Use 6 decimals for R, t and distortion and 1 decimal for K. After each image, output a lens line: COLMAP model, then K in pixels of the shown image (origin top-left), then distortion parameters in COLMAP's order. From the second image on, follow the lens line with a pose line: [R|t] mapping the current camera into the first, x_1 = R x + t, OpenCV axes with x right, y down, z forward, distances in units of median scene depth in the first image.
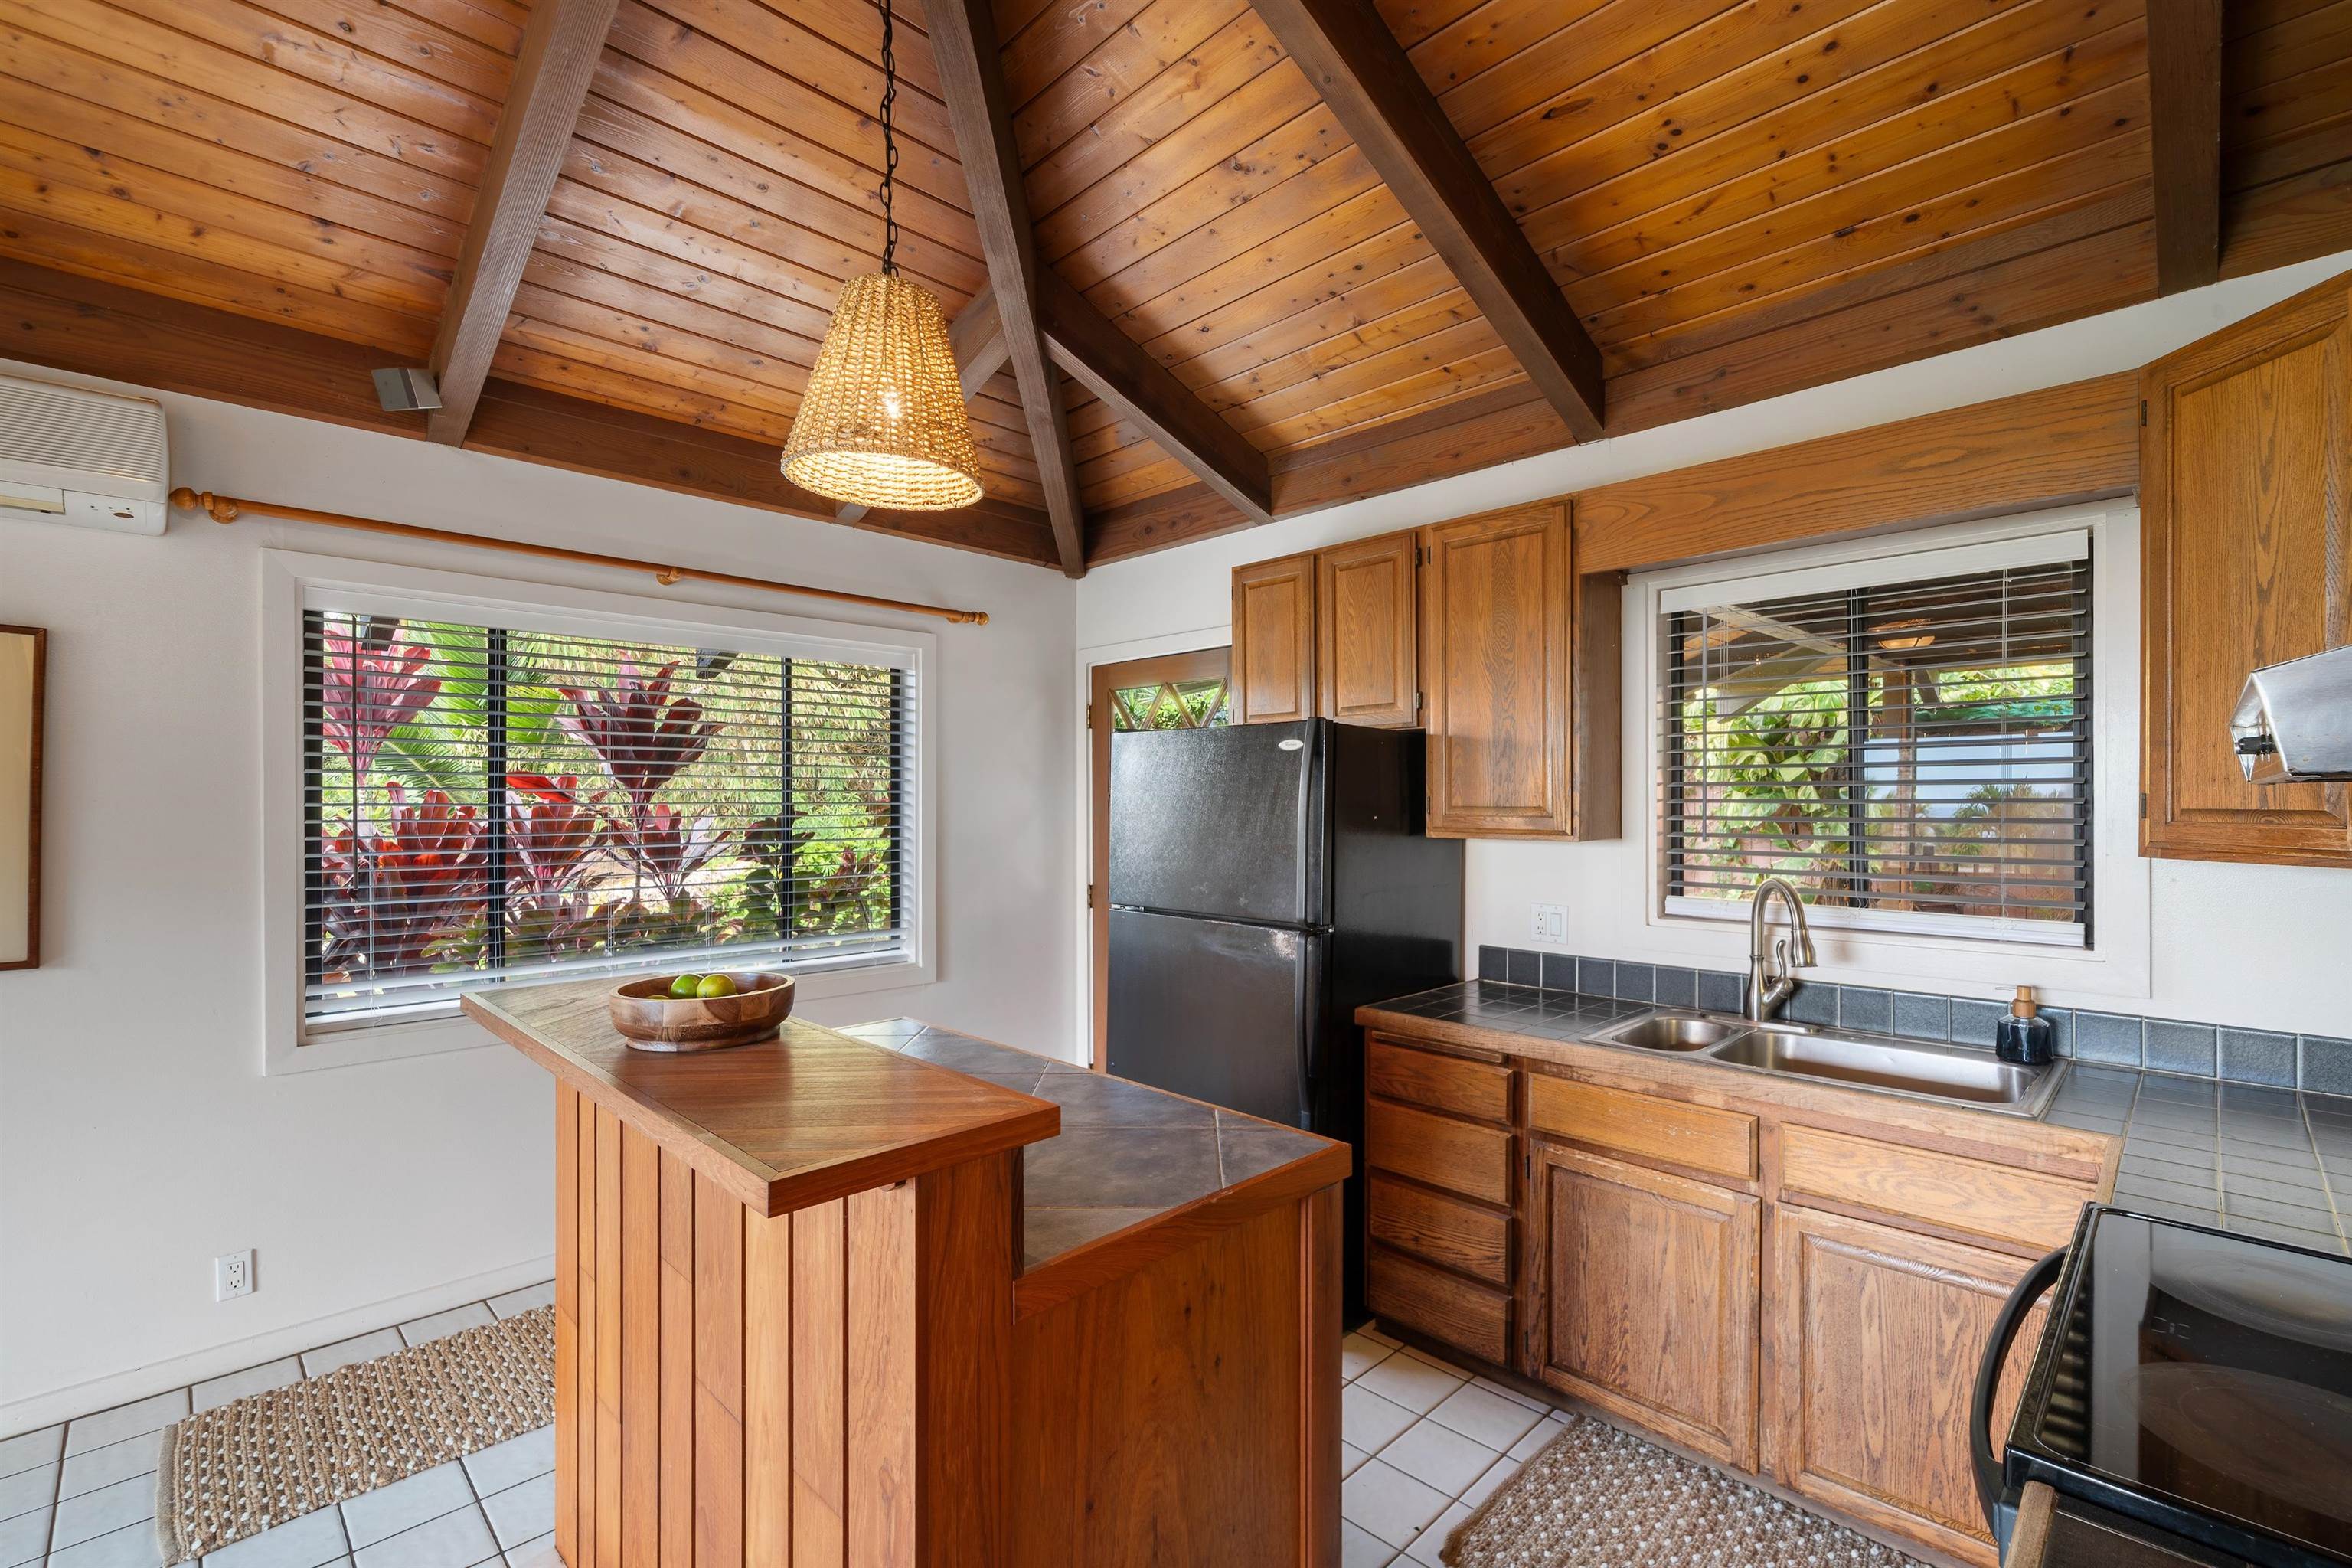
lens RADIAL K [[1027.5, 0, 1168.8], [0, 1027.5, 802.9], [0, 0, 1]] dist [-0.000197, 0.000265]
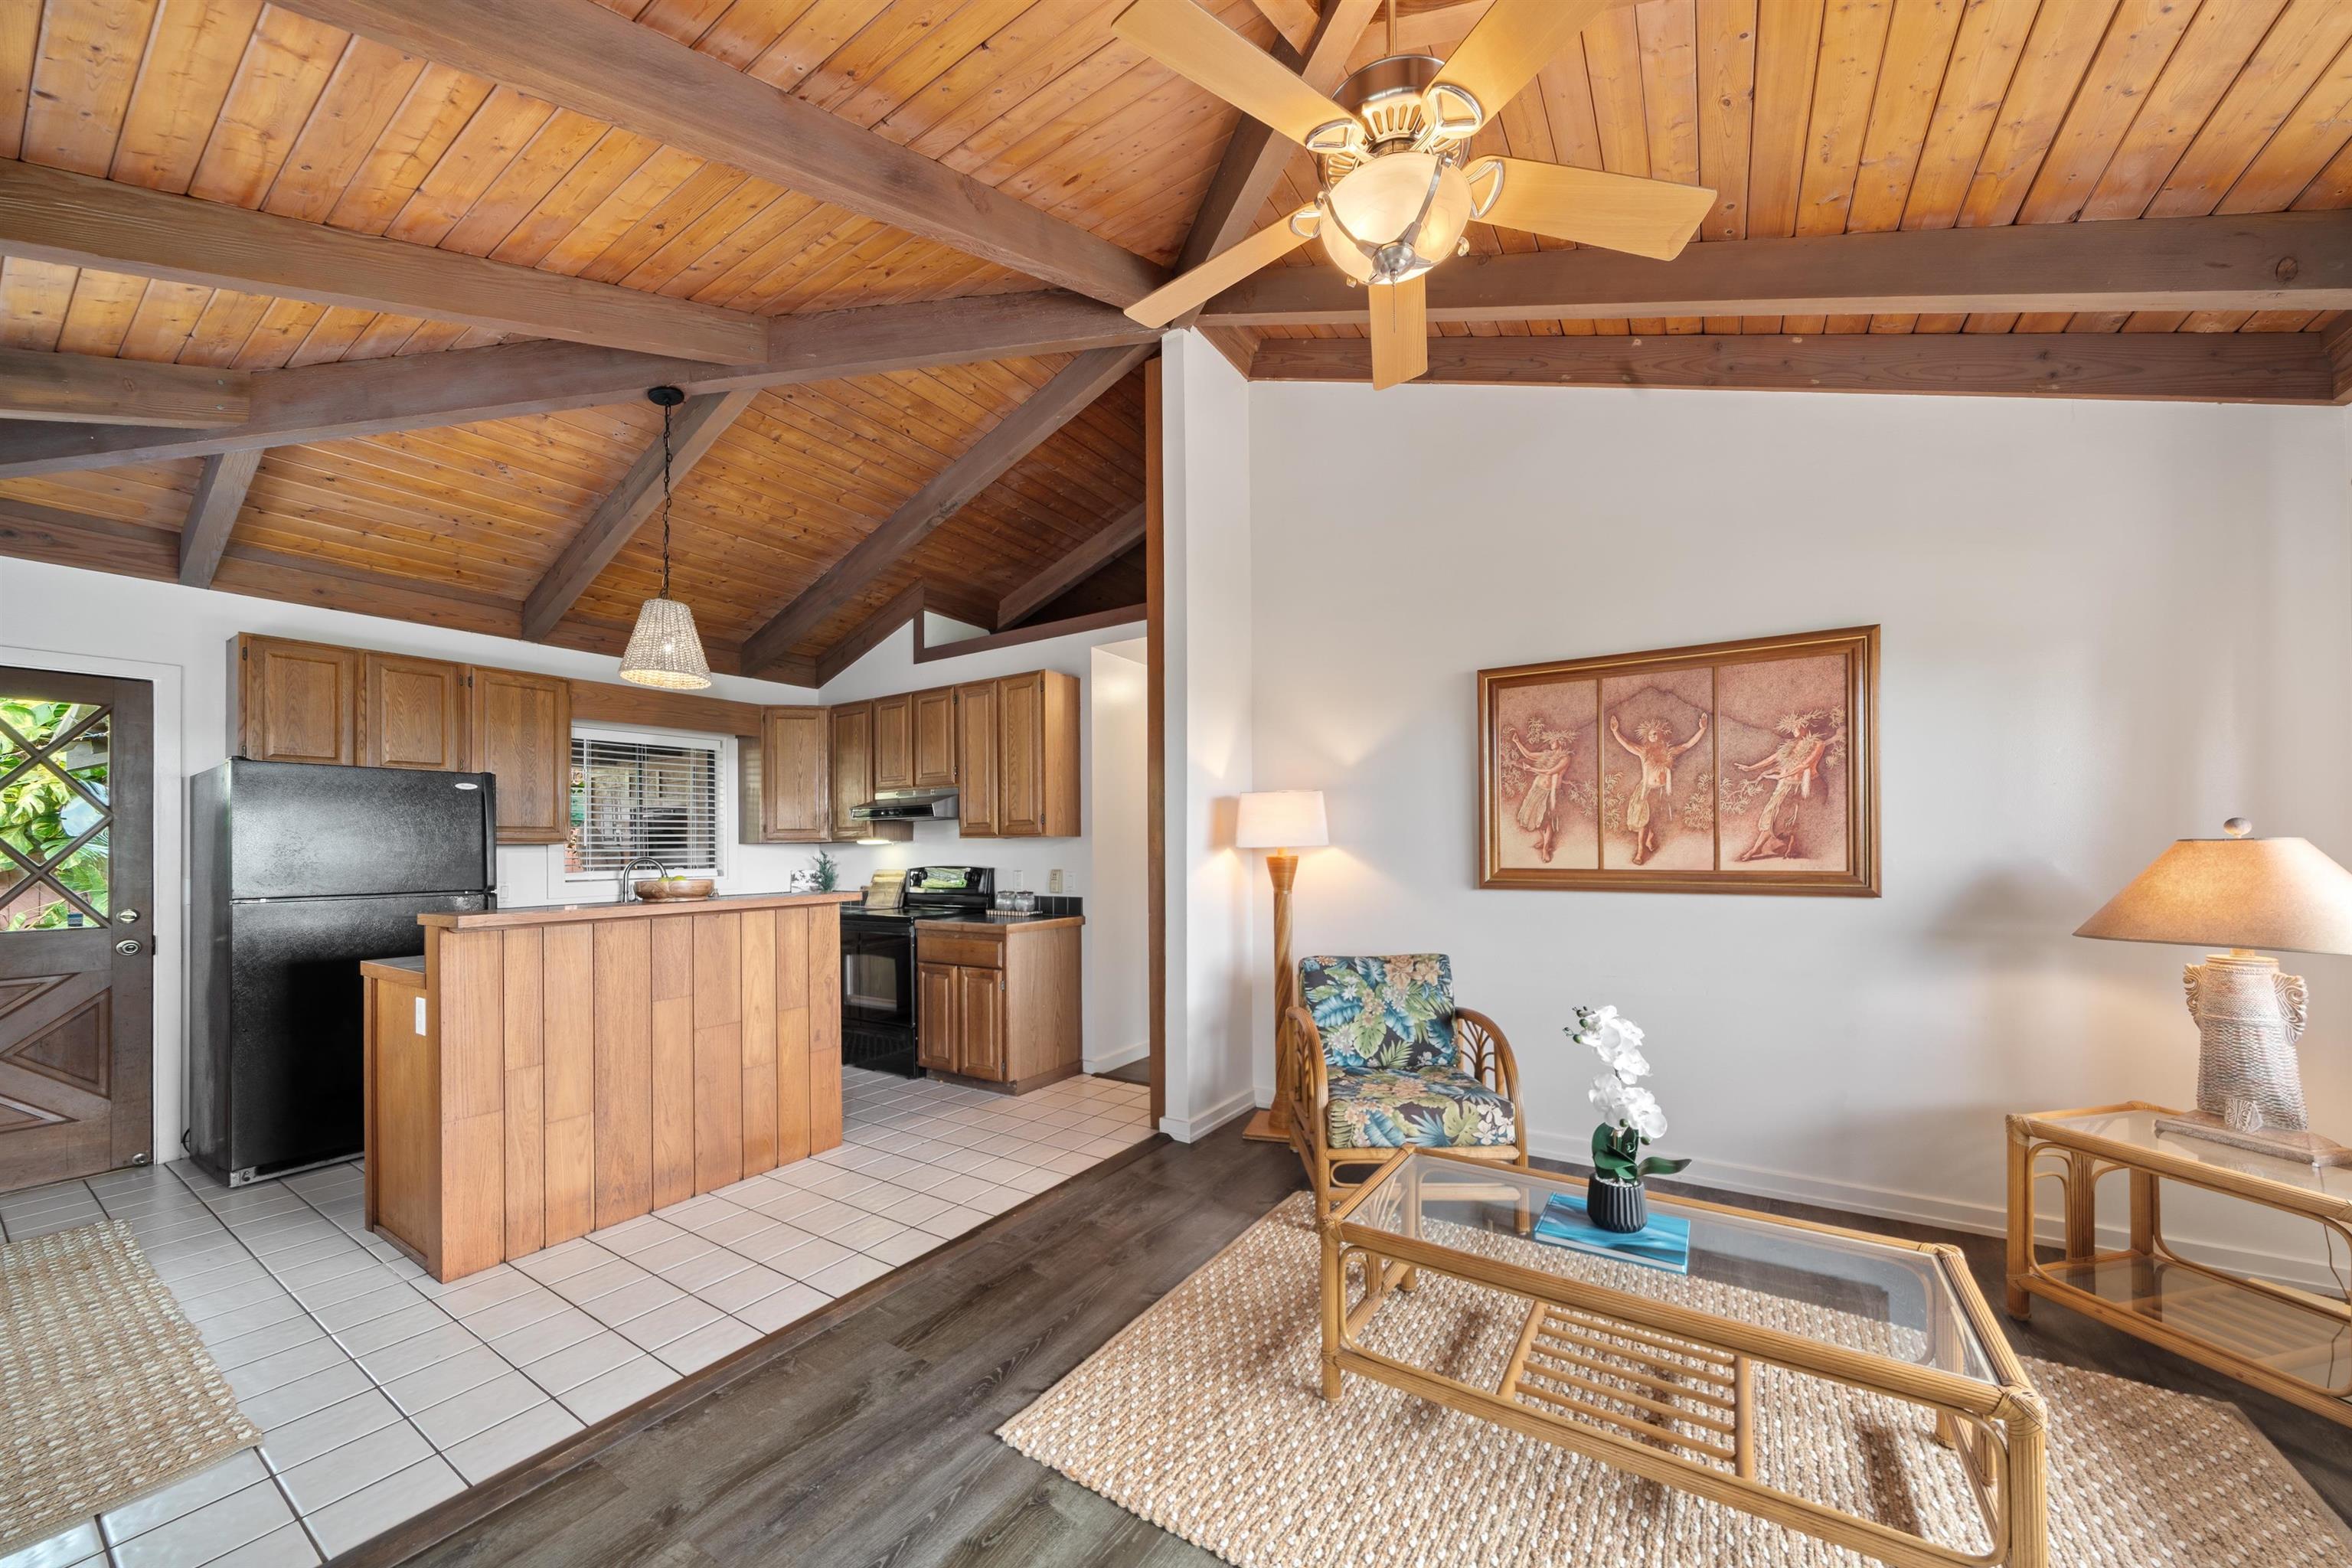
lens RADIAL K [[820.1, 0, 1182.4], [0, 820.1, 843.5], [0, 0, 1]] dist [-0.012108, -0.000045]
pose [[-0.212711, 0.010708, 0.977056, -1.429554], [0.017157, 0.999827, -0.007222, 0.067593], [-0.976964, 0.015227, -0.212858, 0.125632]]
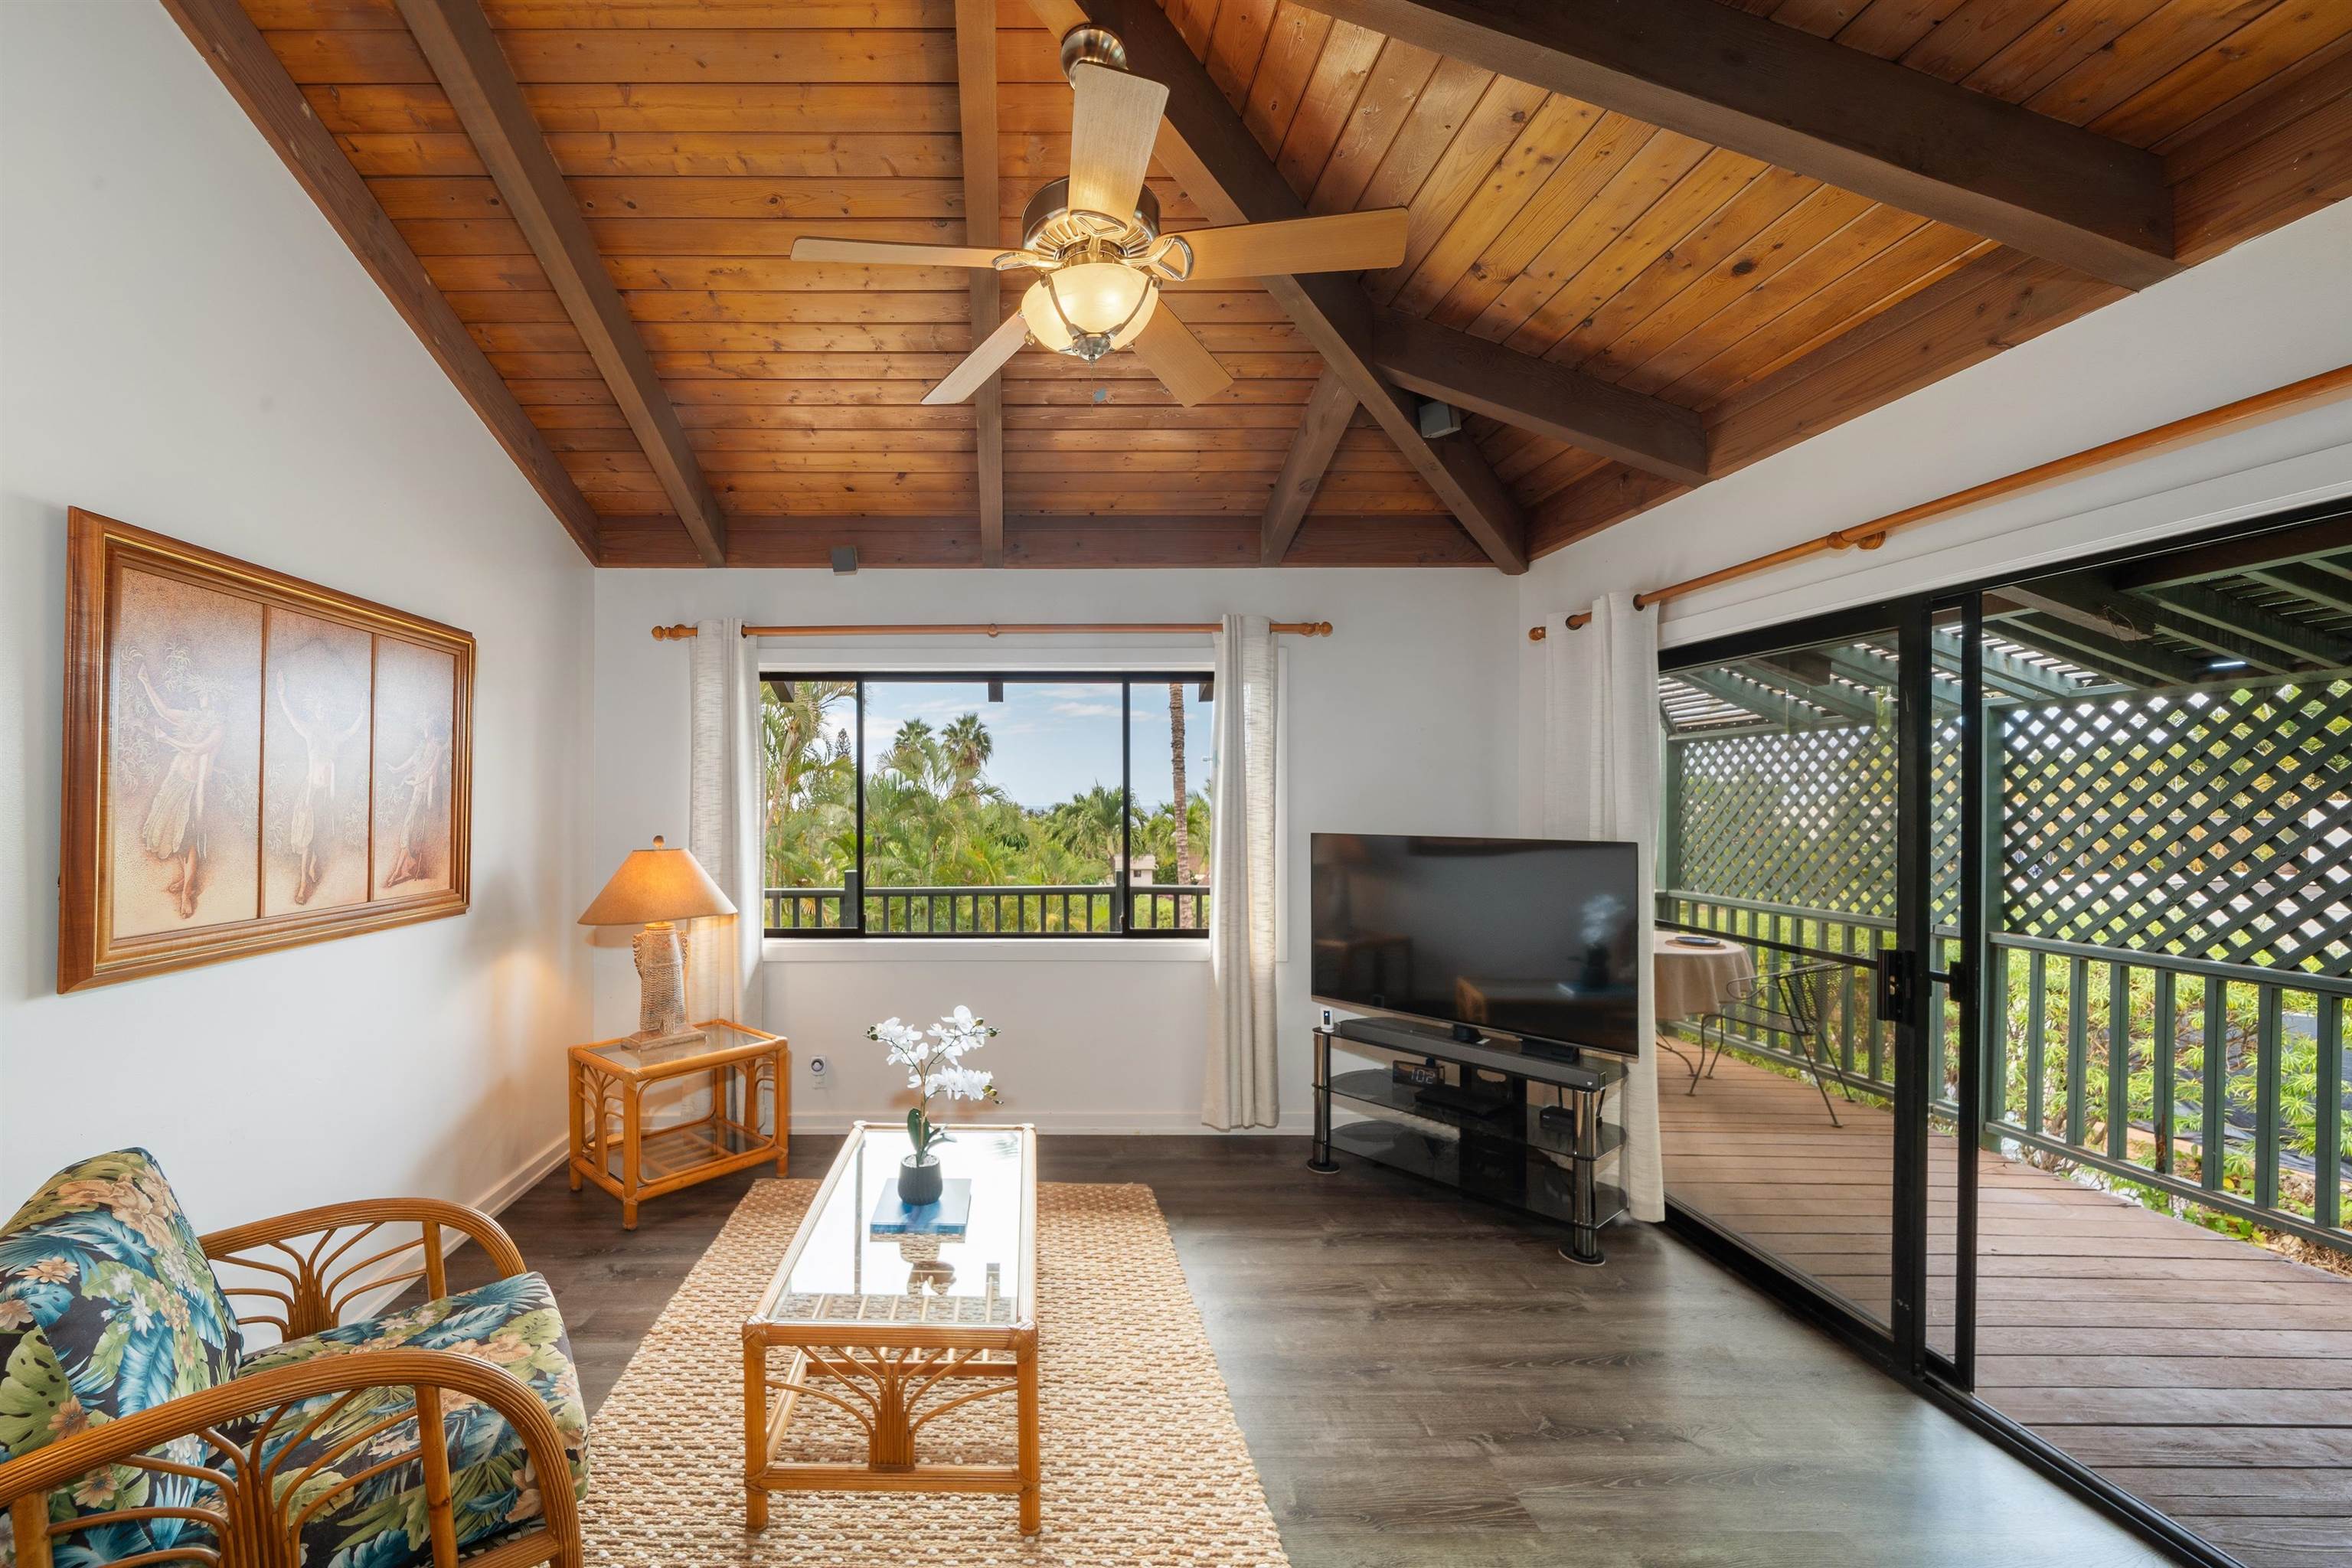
lens RADIAL K [[962.2, 0, 1010.7], [0, 962.2, 795.6], [0, 0, 1]] dist [-0.001196, -0.000173]
pose [[-0.706060, 0.000927, -0.708151, -0.328476], [-0.002220, 0.999991, 0.003522, -0.001749], [0.708148, 0.004059, -0.706052, 0.332619]]
